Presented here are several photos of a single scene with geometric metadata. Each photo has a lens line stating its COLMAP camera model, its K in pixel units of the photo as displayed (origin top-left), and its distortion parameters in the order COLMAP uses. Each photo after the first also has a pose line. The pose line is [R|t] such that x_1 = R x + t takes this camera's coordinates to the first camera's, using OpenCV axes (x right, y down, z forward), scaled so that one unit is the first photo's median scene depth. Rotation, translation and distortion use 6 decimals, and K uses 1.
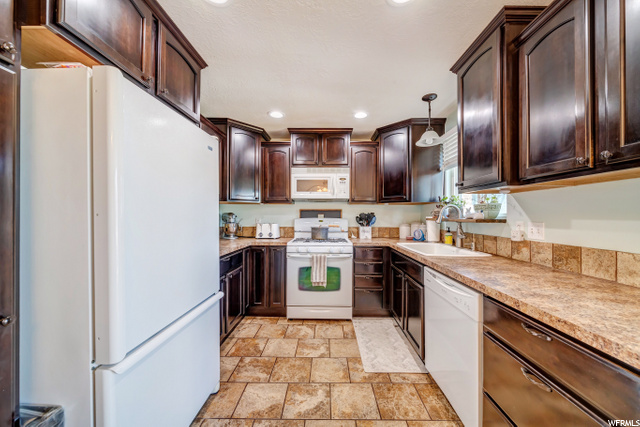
lens RADIAL K [[229.5, 0, 322.7], [0, 229.5, 214.4], [0, 0, 1]] dist [-0.000622, -0.000069]
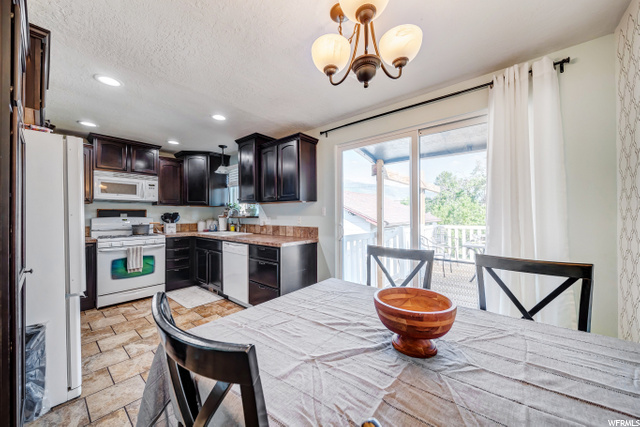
lens RADIAL K [[229.5, 0, 322.7], [0, 229.5, 214.4], [0, 0, 1]] dist [-0.000622, -0.000069]
pose [[0.613658, -0.002949, 0.789566, -0.358575], [-0.000989, 0.999989, 0.004503, -0.004292], [-0.789571, -0.003544, 0.613649, -0.535315]]
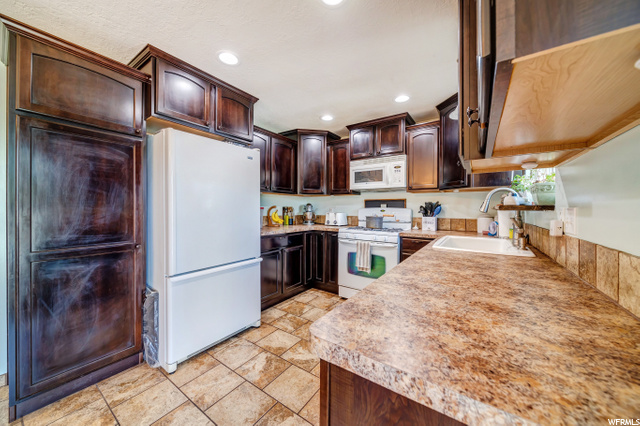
lens RADIAL K [[226.2, 0, 319.6], [0, 226.2, 208.3], [0, 0, 1]] dist [-0.000415, -0.000008]
pose [[0.826778, -0.000738, -0.562528, 0.389087], [0.002978, 0.999991, 0.003065, 0.017054], [0.562521, -0.004209, 0.826772, 0.029890]]
